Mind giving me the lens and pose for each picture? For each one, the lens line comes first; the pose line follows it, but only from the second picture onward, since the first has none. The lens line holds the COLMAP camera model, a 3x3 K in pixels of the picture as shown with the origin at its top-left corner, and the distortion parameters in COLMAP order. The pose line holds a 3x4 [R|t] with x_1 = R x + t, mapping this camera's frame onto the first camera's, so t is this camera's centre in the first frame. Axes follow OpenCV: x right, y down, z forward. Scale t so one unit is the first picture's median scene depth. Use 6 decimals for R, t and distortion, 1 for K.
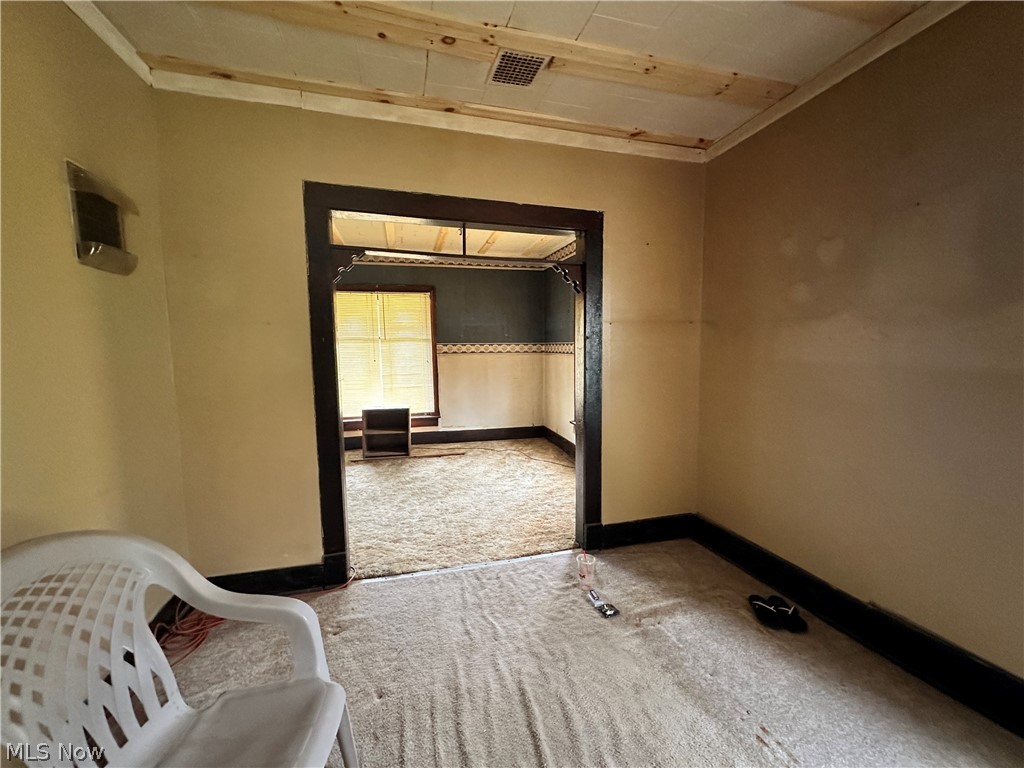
lens RADIAL K [[410.6, 0, 512.0], [0, 410.6, 384.0], [0, 0, 1]] dist [-0.000114, 0.000133]
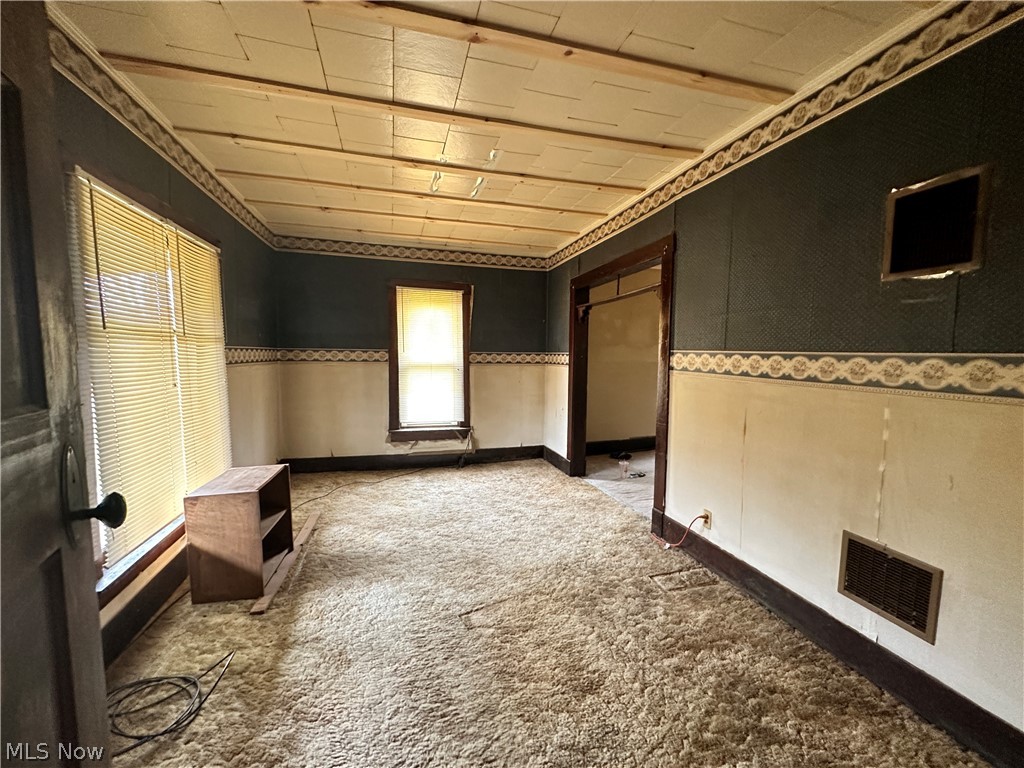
lens RADIAL K [[407.5, 0, 512.0], [0, 407.5, 384.0], [0, 0, 1]] dist [-0.001804, -0.000531]
pose [[-0.014399, -0.074071, 0.997149, -1.063041], [0.083394, 0.993689, 0.075018, -0.089566], [-0.996413, 0.084237, -0.008131, 0.925855]]
